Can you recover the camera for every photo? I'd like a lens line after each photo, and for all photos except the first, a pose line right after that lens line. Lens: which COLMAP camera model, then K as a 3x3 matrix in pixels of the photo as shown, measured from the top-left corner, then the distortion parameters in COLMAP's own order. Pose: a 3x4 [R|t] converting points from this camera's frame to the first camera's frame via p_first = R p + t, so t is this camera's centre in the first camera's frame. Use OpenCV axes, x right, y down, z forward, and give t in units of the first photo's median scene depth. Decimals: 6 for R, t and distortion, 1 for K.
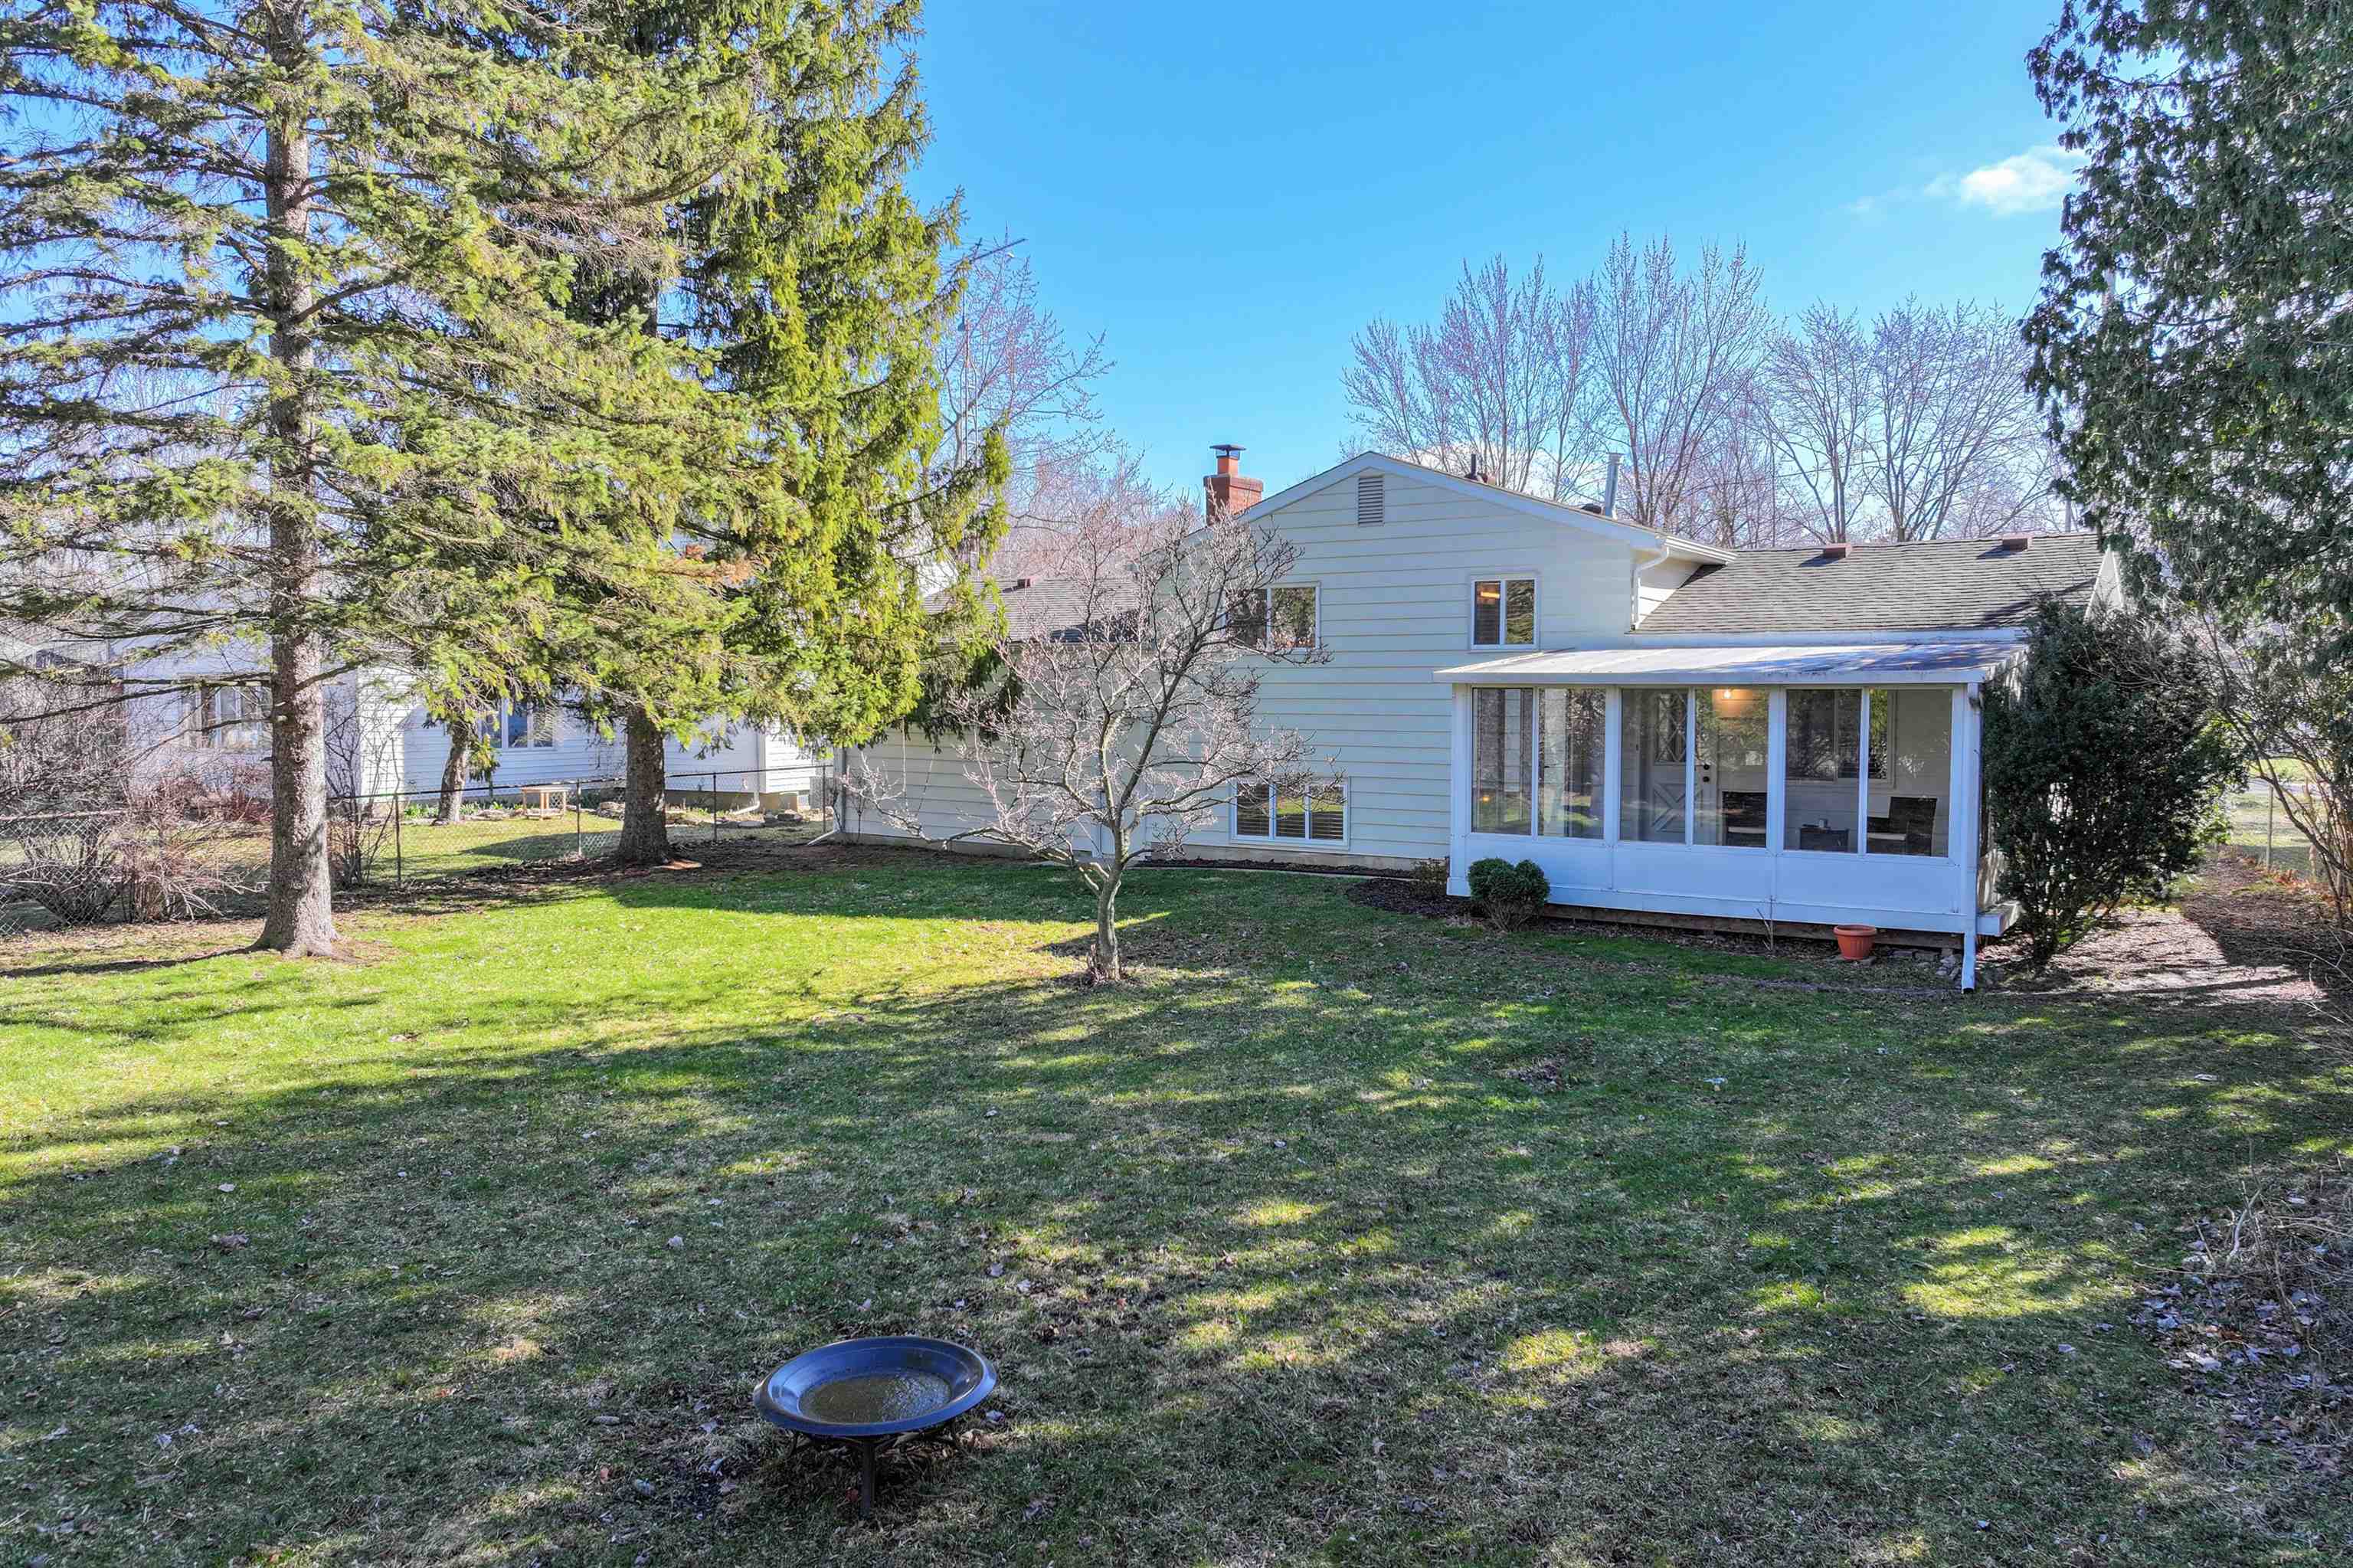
lens RADIAL K [[1639.6, 0, 1176.5], [0, 1639.6, 784.0], [0, 0, 1]] dist [0.010735, -0.005023]
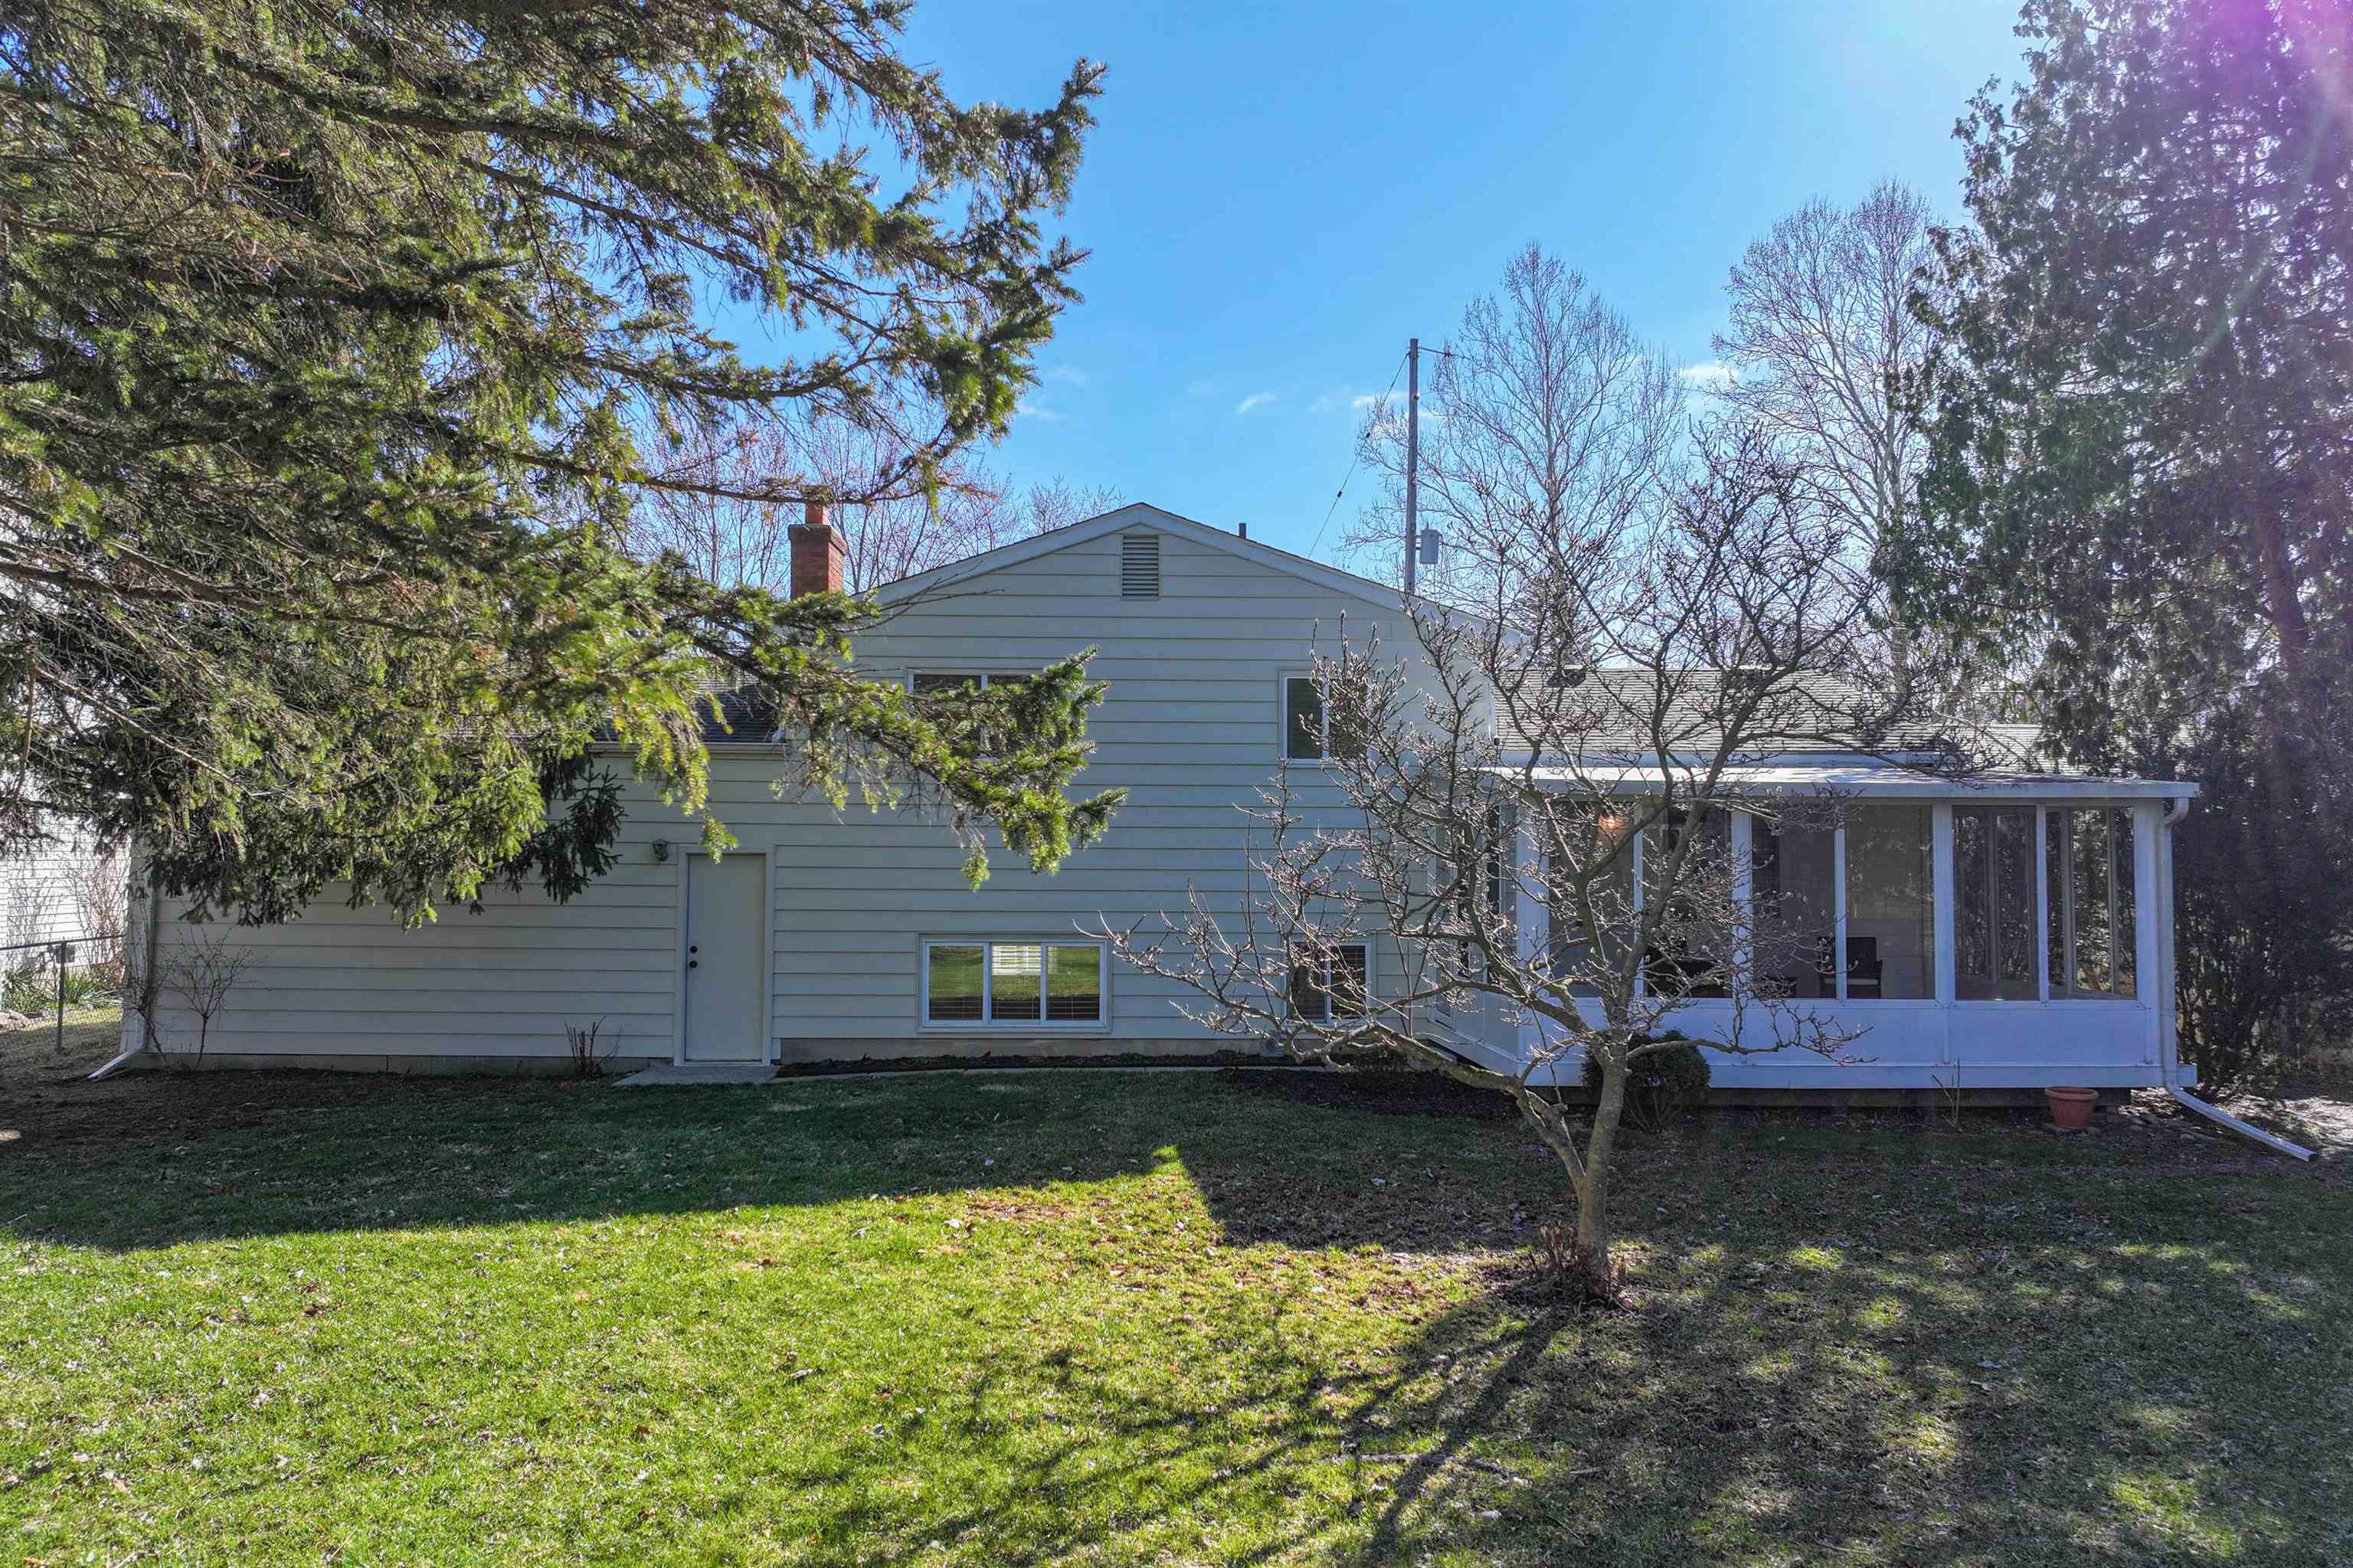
lens RADIAL K [[1639.6, 0, 1176.5], [0, 1639.6, 784.0], [0, 0, 1]] dist [0.010735, -0.005023]
pose [[0.836192, 0.022137, 0.547989, -0.339803], [0.030941, 0.995689, -0.087437, -0.008685], [-0.547563, 0.090069, 0.831903, 0.400063]]
